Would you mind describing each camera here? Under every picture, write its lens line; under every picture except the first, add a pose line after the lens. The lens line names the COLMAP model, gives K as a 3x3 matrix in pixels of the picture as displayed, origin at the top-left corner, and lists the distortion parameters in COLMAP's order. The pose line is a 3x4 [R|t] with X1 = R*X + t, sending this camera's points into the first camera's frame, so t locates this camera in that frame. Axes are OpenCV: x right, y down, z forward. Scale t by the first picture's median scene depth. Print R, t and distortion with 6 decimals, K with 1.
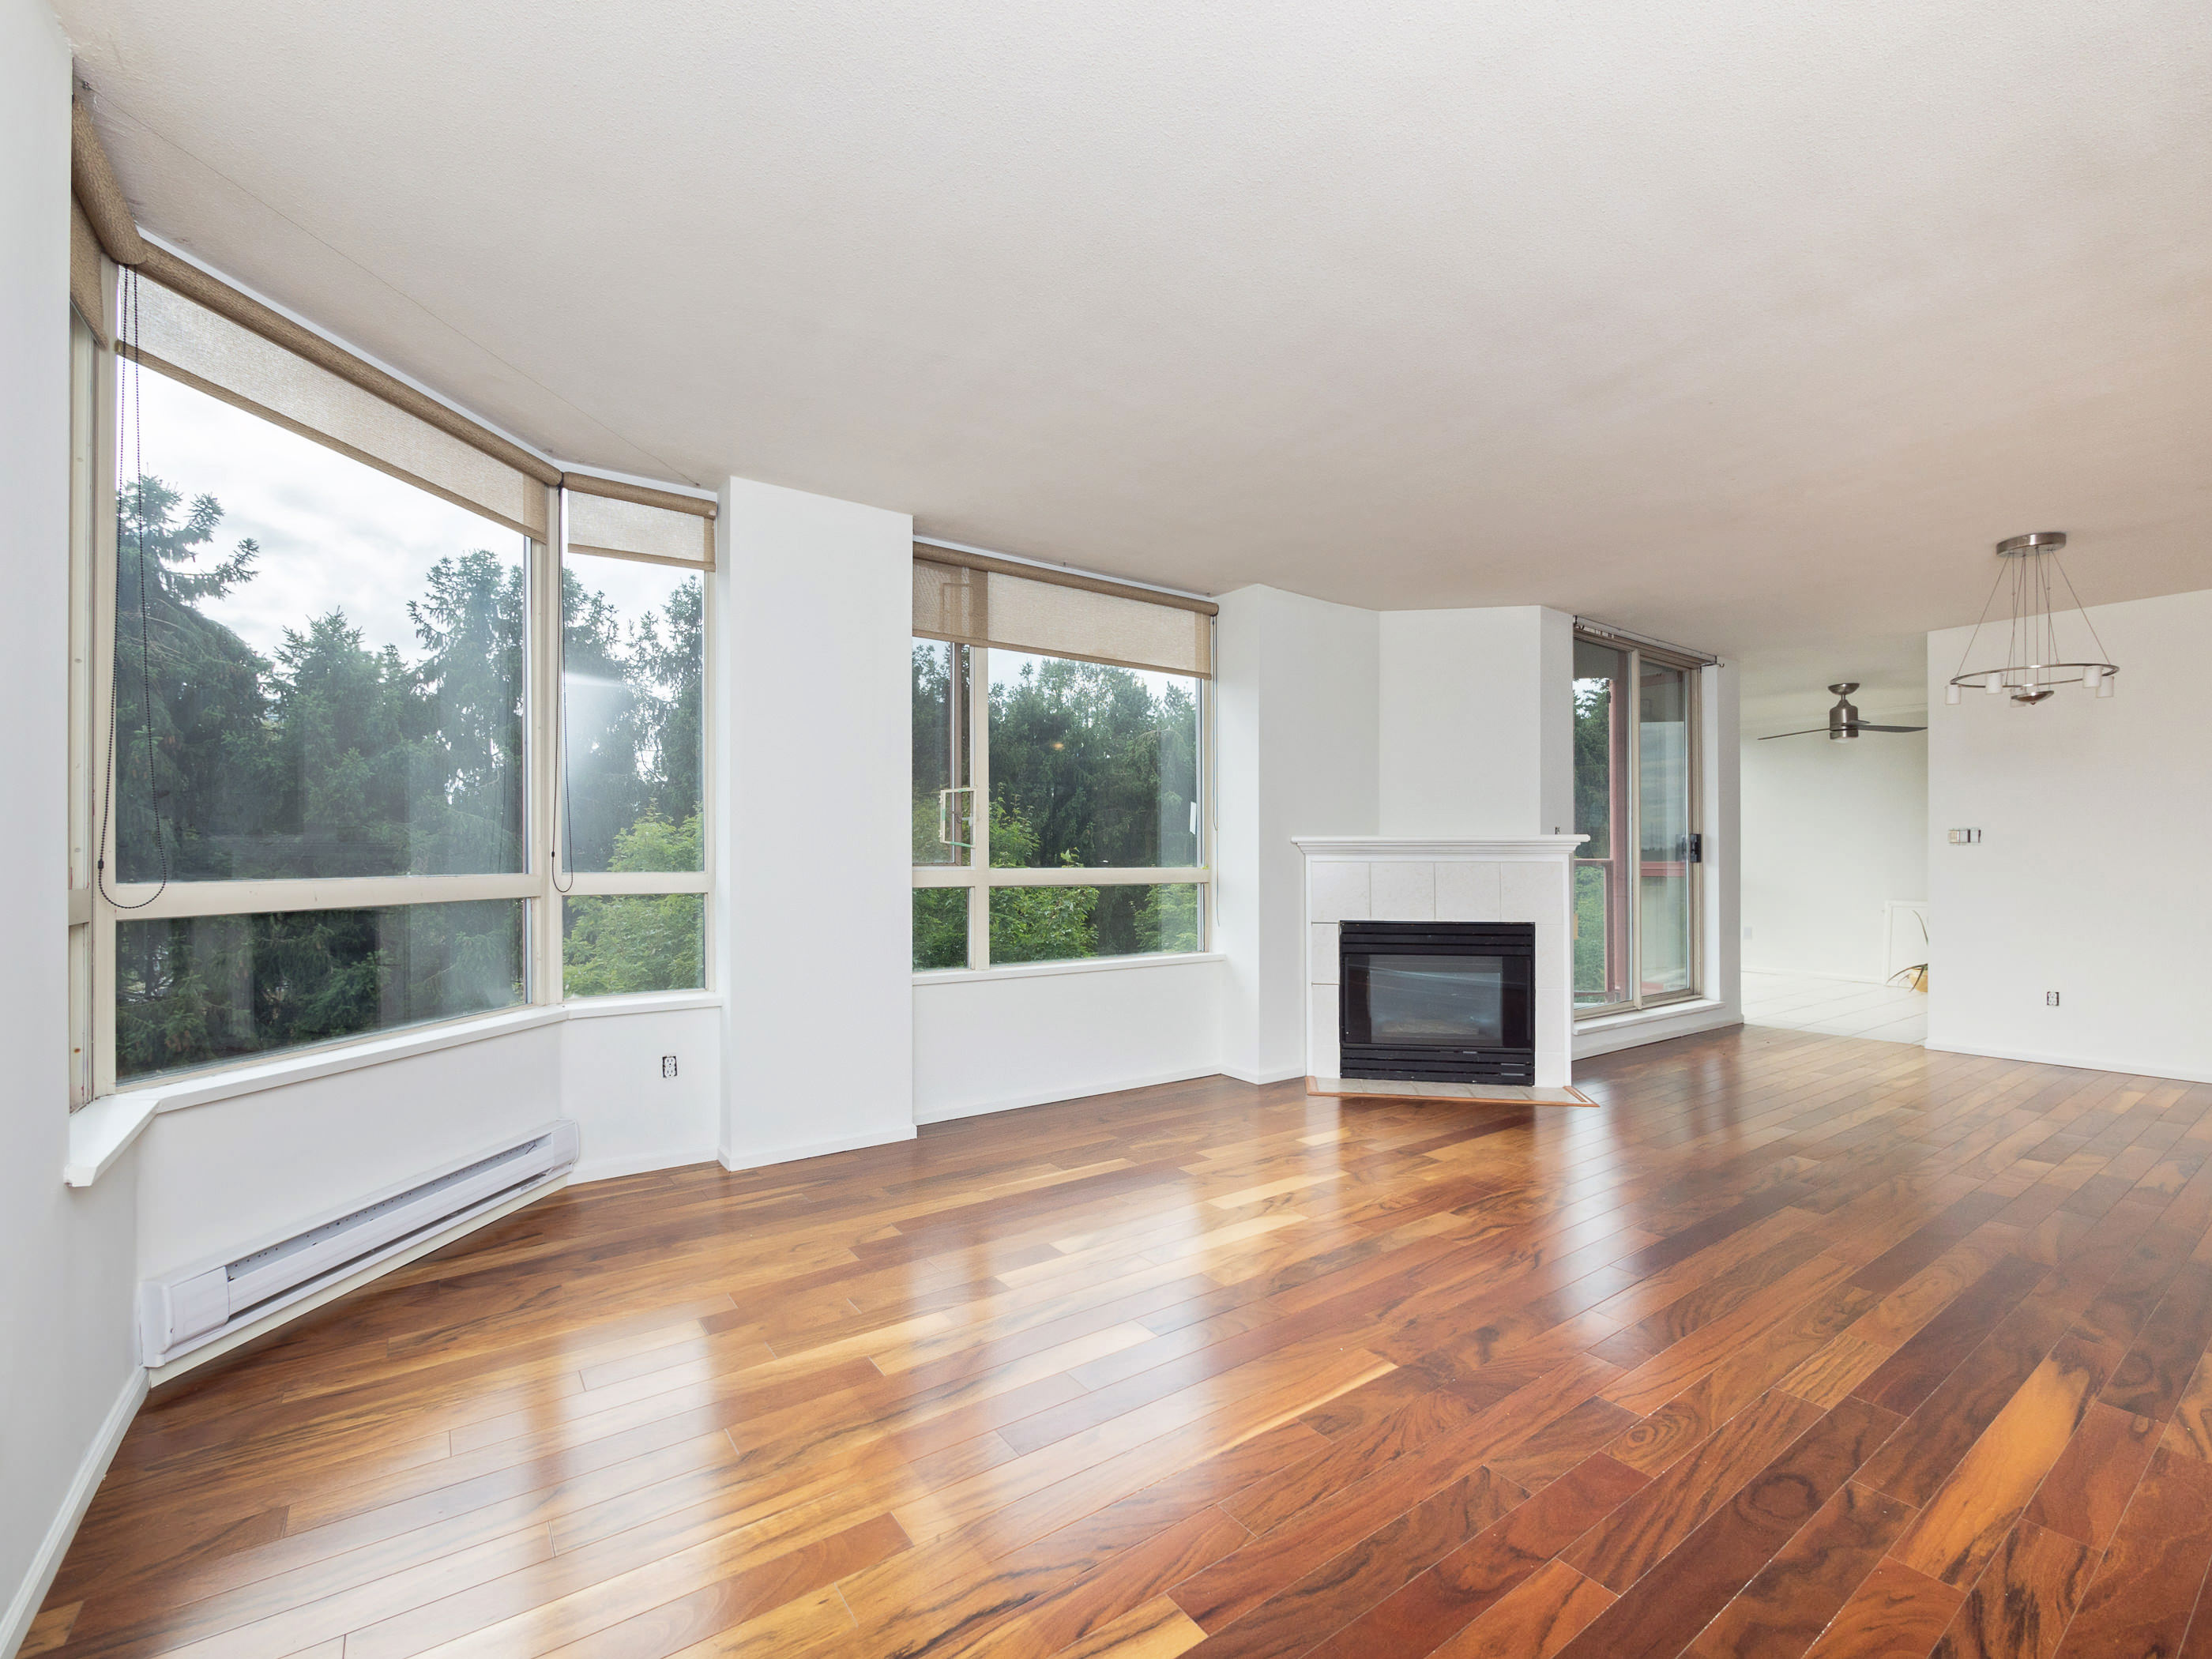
lens RADIAL K [[961.8, 0, 1096.2], [0, 961.8, 855.8], [0, 0, 1]] dist [0.000029, 0.000267]
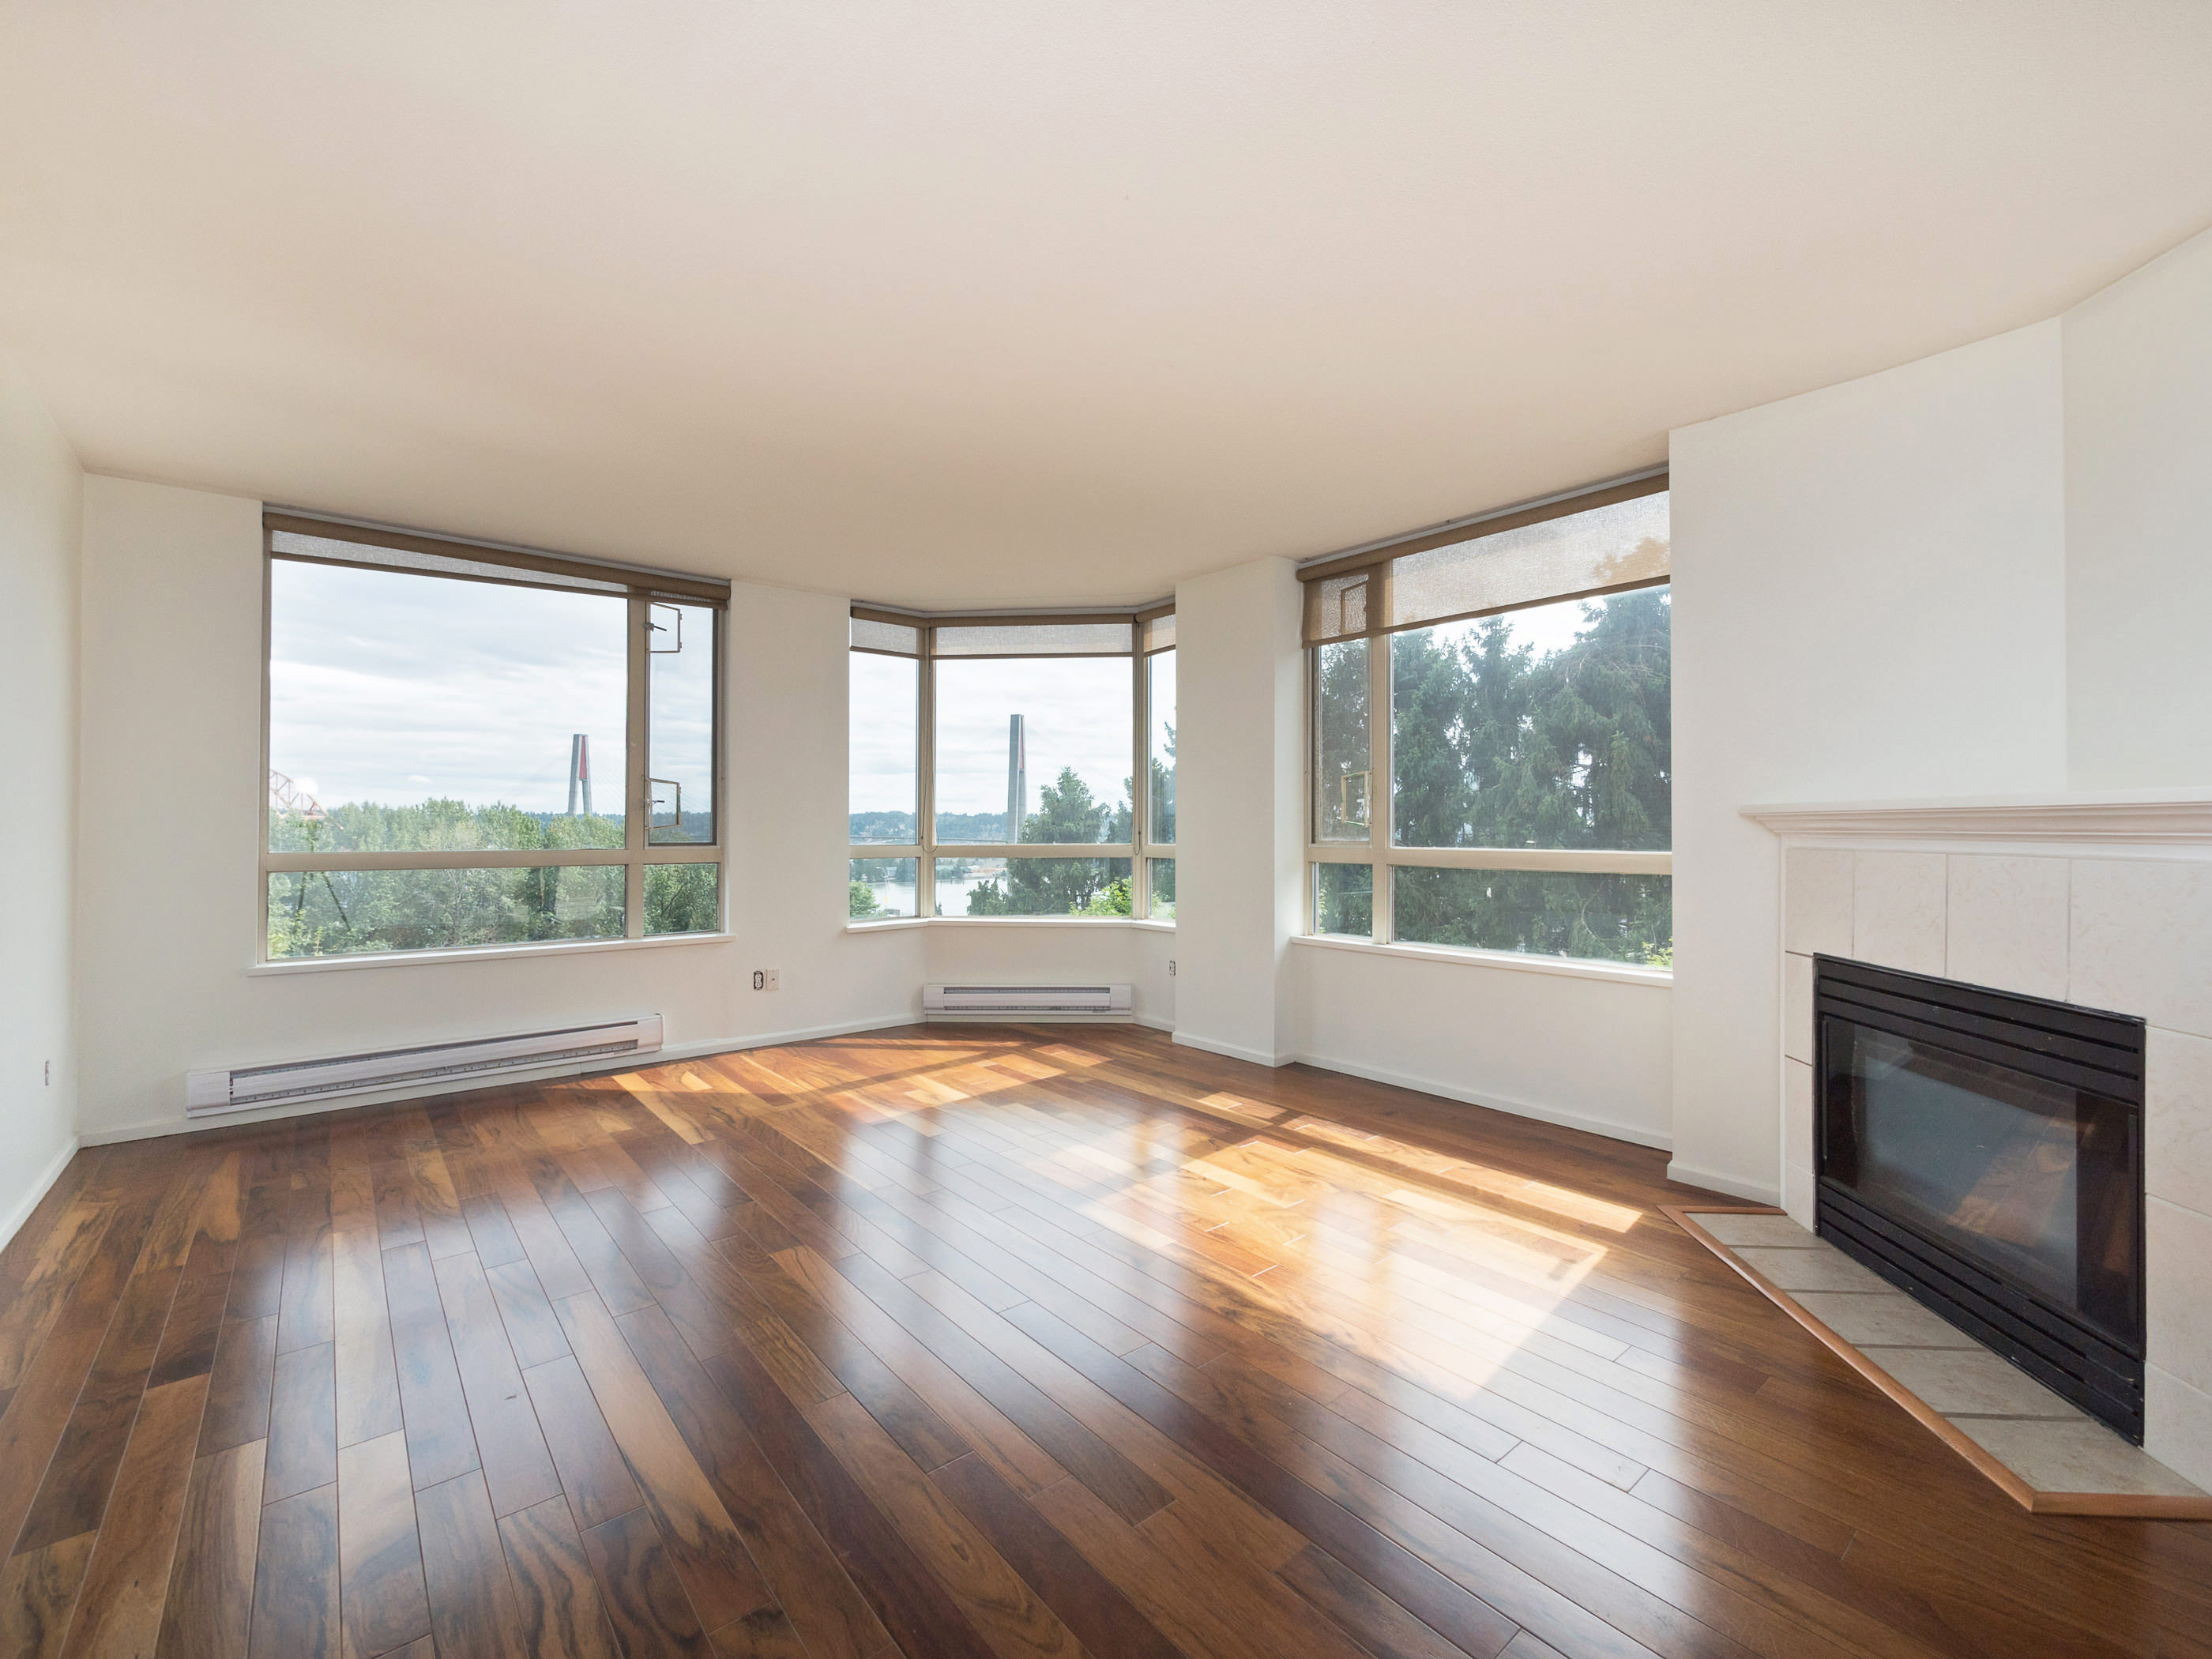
lens RADIAL K [[946.6, 0, 1104.0], [0, 946.6, 819.3], [0, 0, 1]] dist [-0.002899, -0.000019]
pose [[0.076821, -0.009223, -0.997002, 0.776288], [0.003210, 0.999954, -0.009003, -0.007425], [0.997040, -0.002509, 0.076847, 0.545878]]
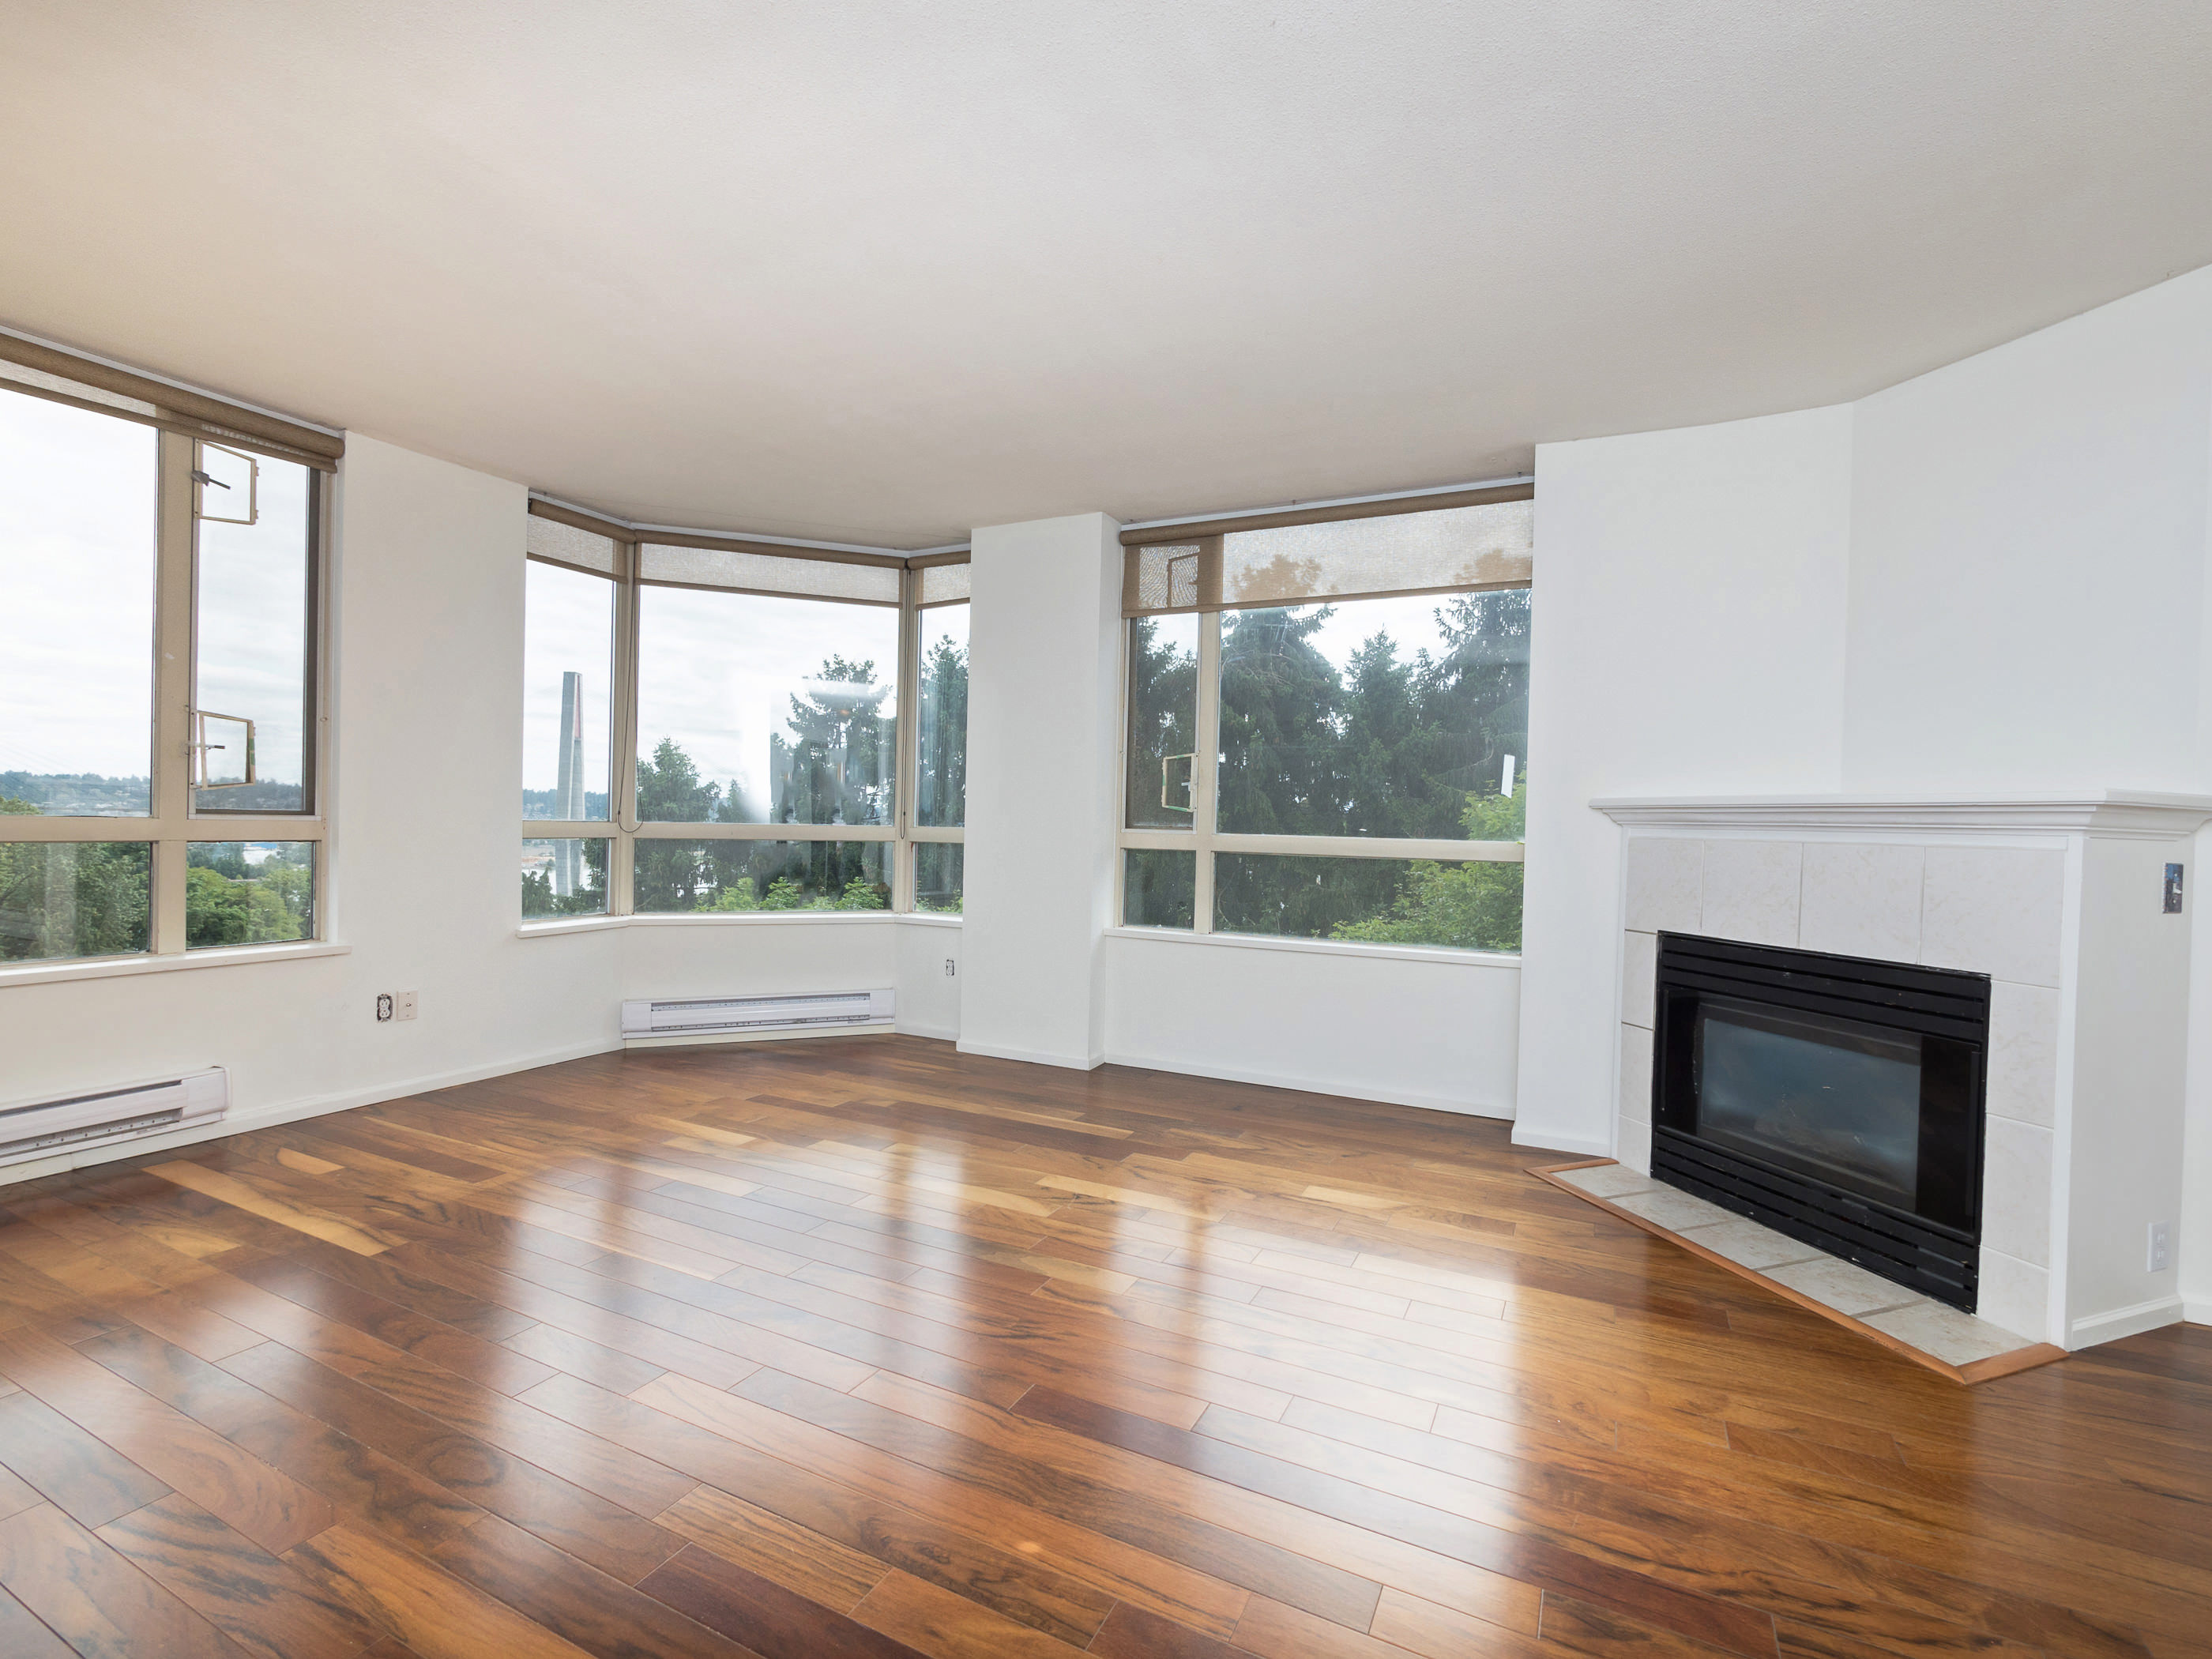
lens RADIAL K [[992.3, 0, 1133.8], [0, 992.3, 836.1], [0, 0, 1]] dist [-0.003903, -0.000084]
pose [[0.484084, 0.023580, -0.874704, 0.659114], [-0.020425, 0.999669, 0.015645, 0.001776], [0.874783, 0.010293, 0.484405, 0.380765]]
